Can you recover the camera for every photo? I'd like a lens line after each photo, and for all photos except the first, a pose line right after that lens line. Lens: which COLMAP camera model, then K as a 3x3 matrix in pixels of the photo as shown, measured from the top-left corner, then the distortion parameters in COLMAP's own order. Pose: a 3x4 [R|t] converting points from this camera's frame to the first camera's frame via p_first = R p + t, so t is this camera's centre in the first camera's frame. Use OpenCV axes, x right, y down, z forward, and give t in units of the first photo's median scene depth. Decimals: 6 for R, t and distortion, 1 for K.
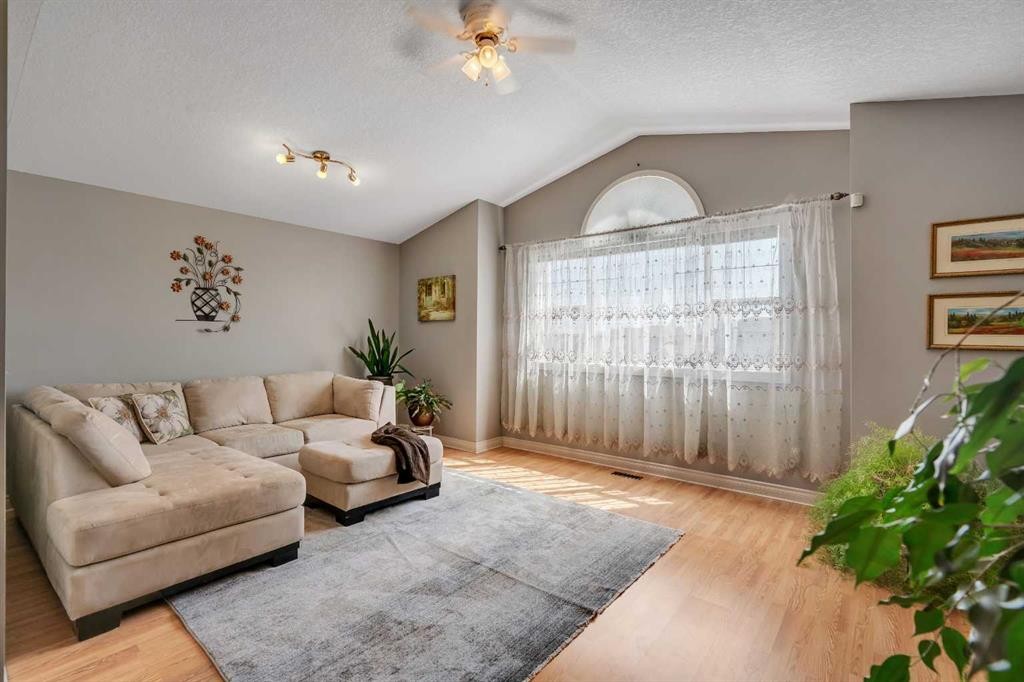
lens RADIAL K [[467.3, 0, 513.6], [0, 467.3, 336.2], [0, 0, 1]] dist [-0.001646, -0.000054]
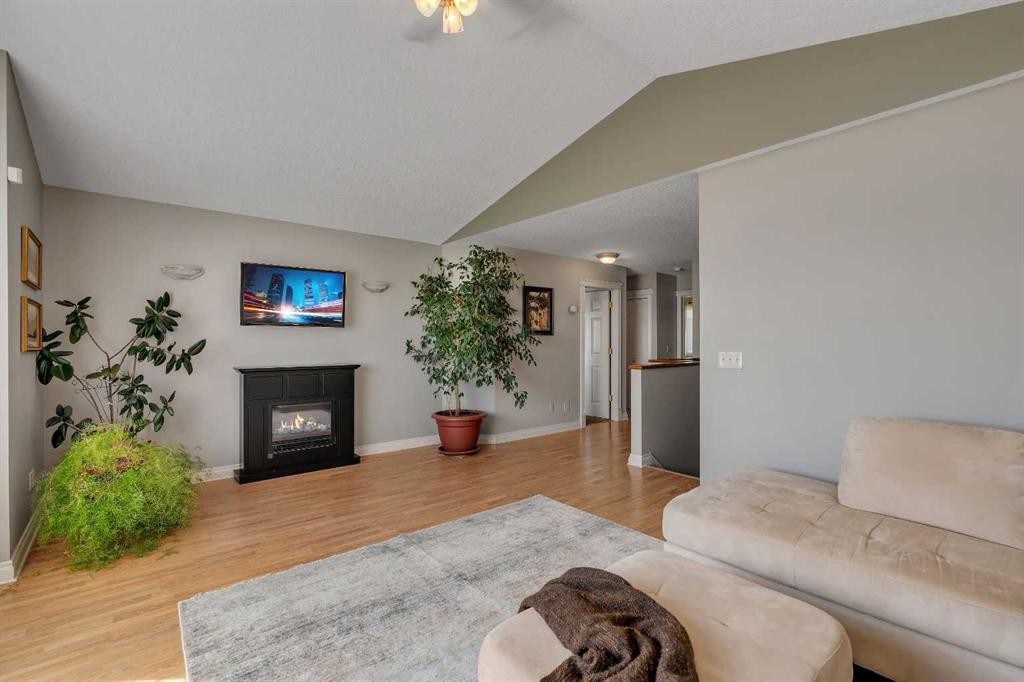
lens RADIAL K [[459.4, 0, 513.6], [0, 459.4, 345.0], [0, 0, 1]] dist [-0.001772, 0.000234]
pose [[-0.983270, -0.003825, 0.182114, -0.211249], [-0.002724, 0.999976, 0.006292, 0.003079], [-0.182134, 0.005691, -0.983257, 1.185324]]
